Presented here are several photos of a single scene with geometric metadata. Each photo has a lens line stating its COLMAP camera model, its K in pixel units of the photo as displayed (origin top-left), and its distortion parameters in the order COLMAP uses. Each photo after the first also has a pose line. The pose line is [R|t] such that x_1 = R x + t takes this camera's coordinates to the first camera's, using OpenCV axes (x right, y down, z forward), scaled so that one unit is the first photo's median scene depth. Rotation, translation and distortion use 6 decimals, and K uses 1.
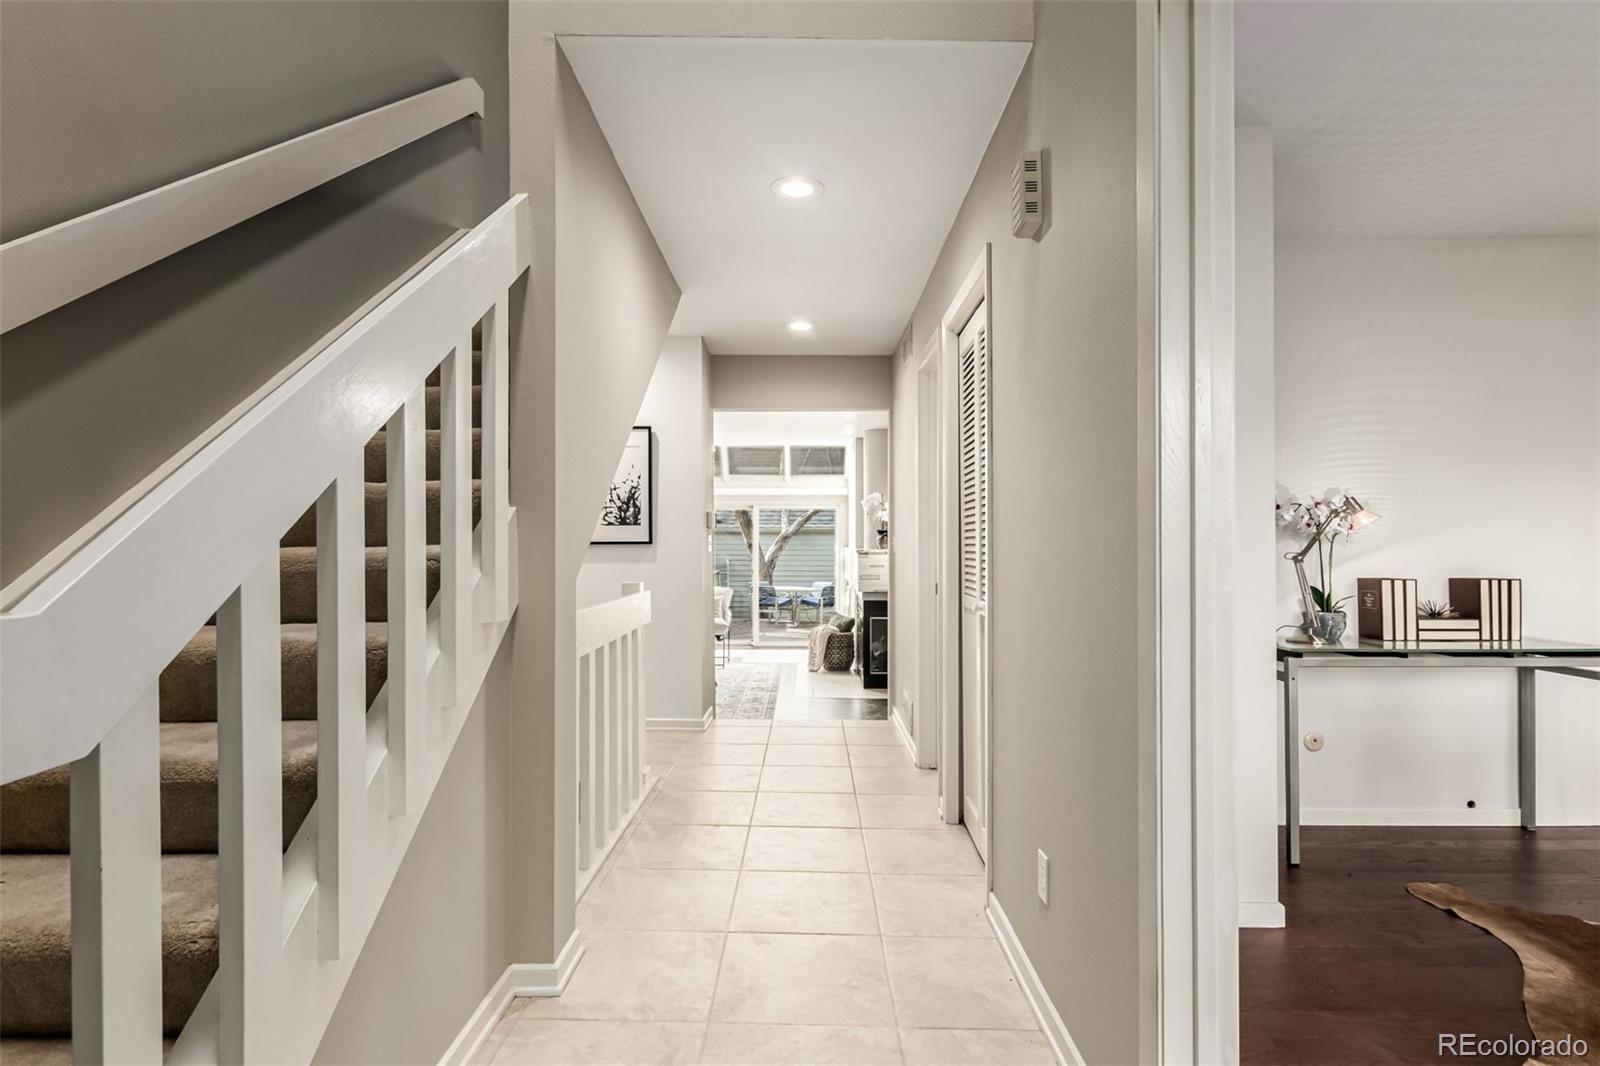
lens RADIAL K [[817.5, 0, 799.5], [0, 817.5, 537.7], [0, 0, 1]] dist [0.000083, 0.000000]
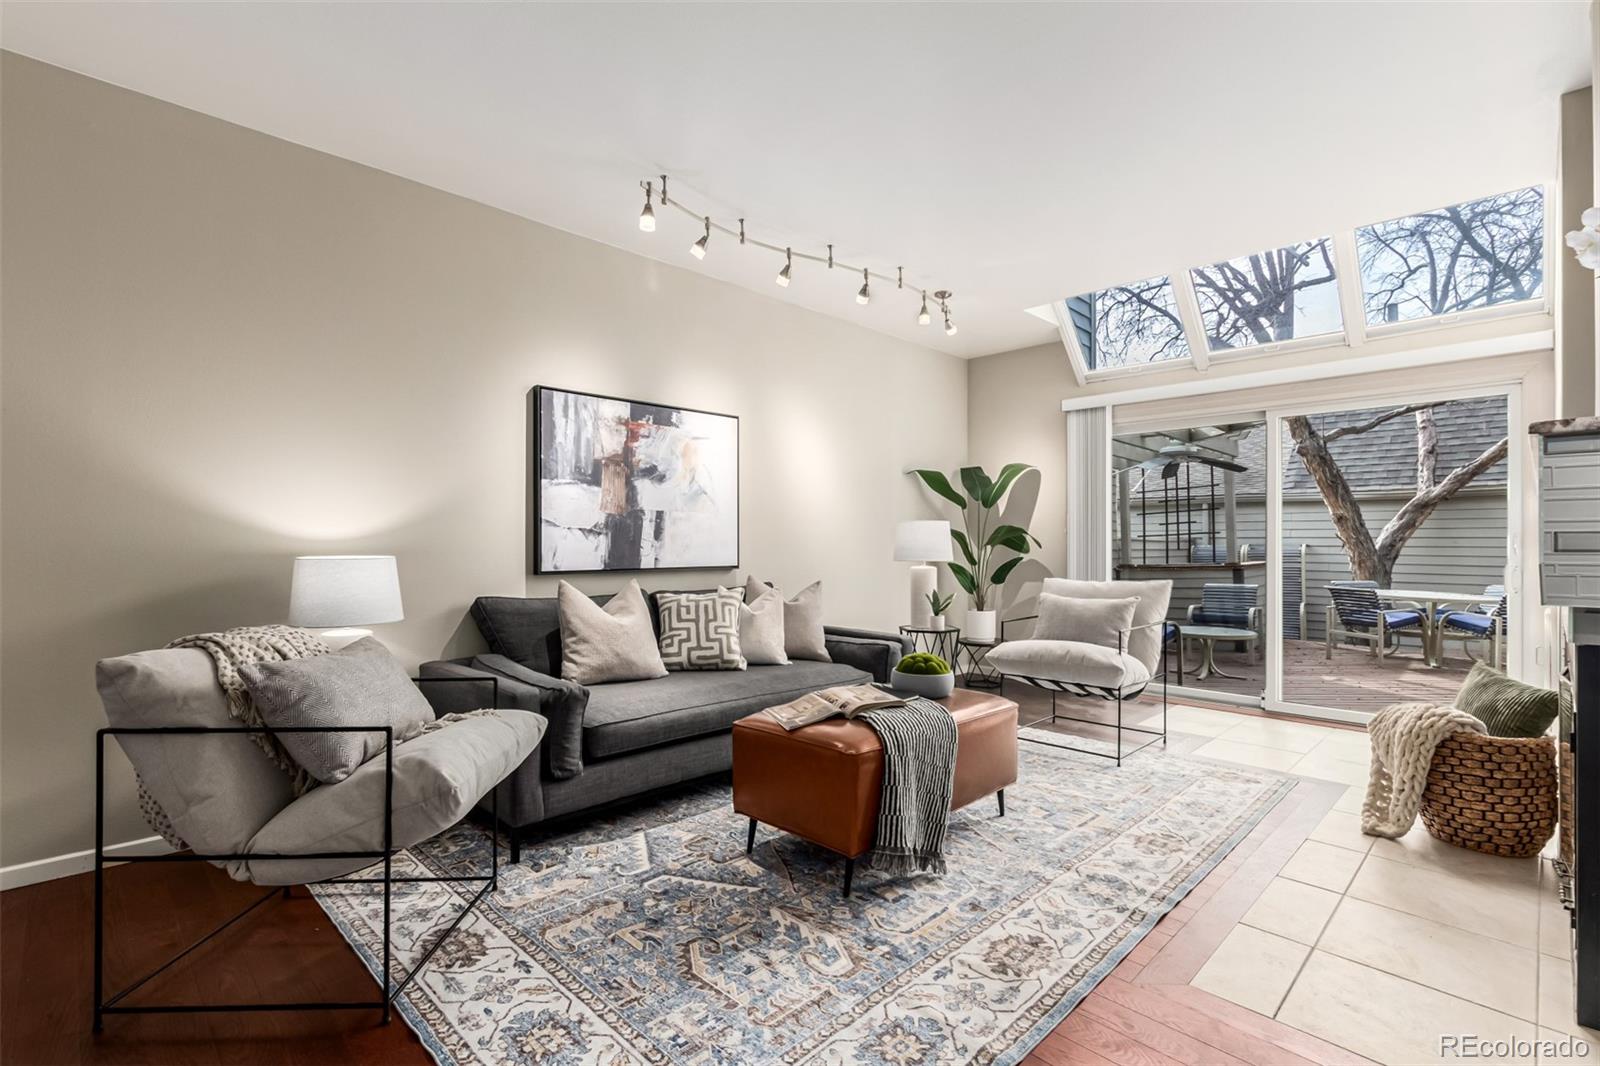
lens RADIAL K [[733.2, 0, 792.6], [0, 733.2, 543.3], [0, 0, 1]] dist [0.004830, 0.000376]
pose [[0.709801, -0.002262, -0.704398, 0.036064], [0.005520, 0.999982, 0.002351, 0.025075], [0.704380, -0.005557, 0.709801, 0.374470]]
